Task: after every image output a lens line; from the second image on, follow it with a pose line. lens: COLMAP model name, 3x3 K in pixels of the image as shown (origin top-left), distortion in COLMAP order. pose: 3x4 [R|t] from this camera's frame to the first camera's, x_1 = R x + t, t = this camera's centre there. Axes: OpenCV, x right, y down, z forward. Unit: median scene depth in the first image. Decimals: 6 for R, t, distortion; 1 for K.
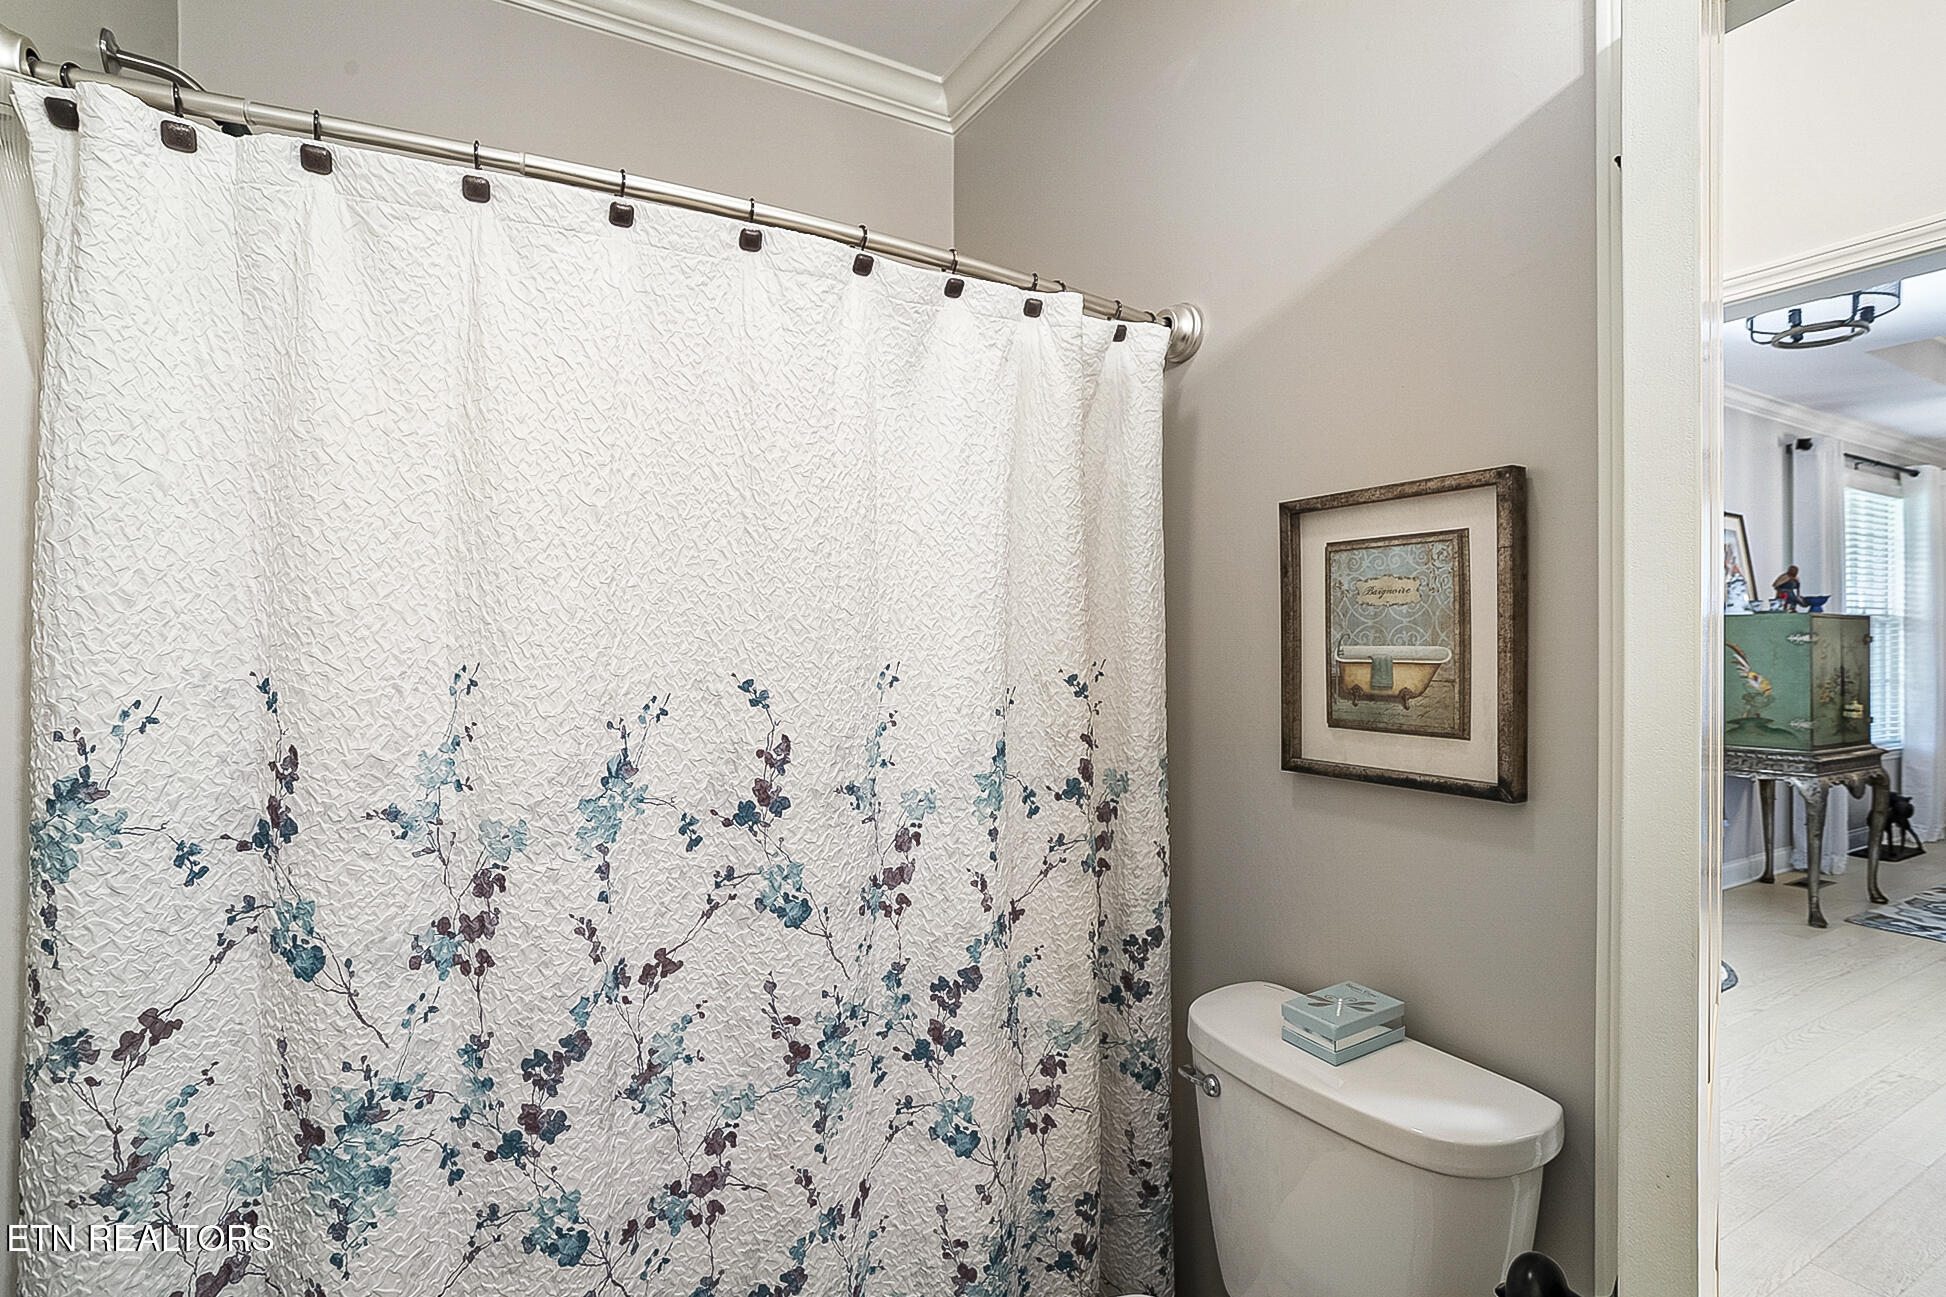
lens RADIAL K [[976.2, 0, 984.2], [0, 976.2, 644.2], [0, 0, 1]] dist [-0.012359, 0.007979]
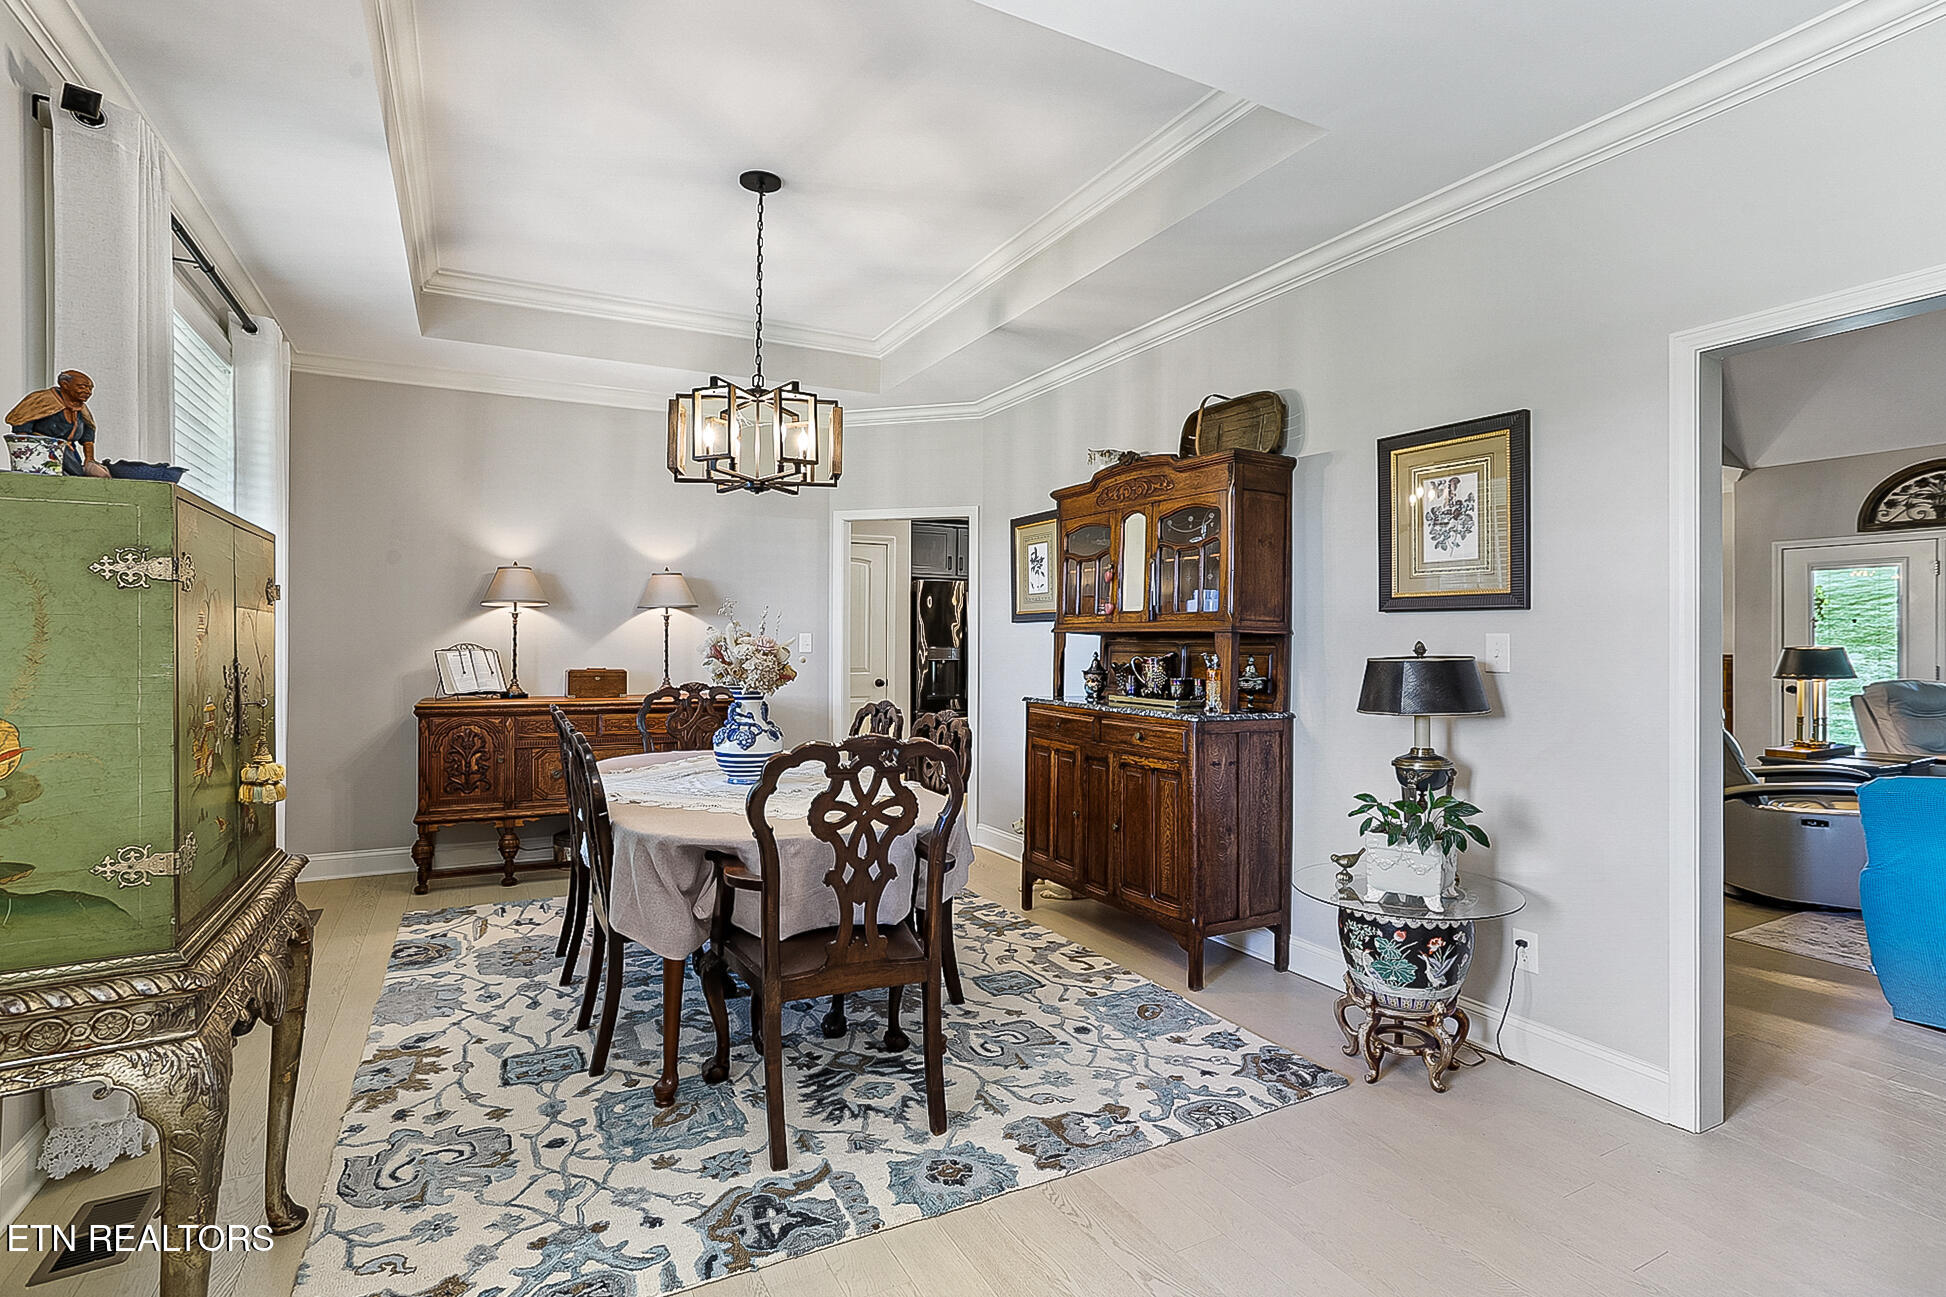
lens RADIAL K [[976.2, 0, 985.3], [0, 976.2, 639.1], [0, 0, 1]] dist [-0.012359, 0.007979]
pose [[0.068838, -0.002065, 0.997626, 0.518294], [-0.001876, 0.999996, 0.002200, 0.012829], [-0.997626, -0.002023, 0.068834, 0.663354]]
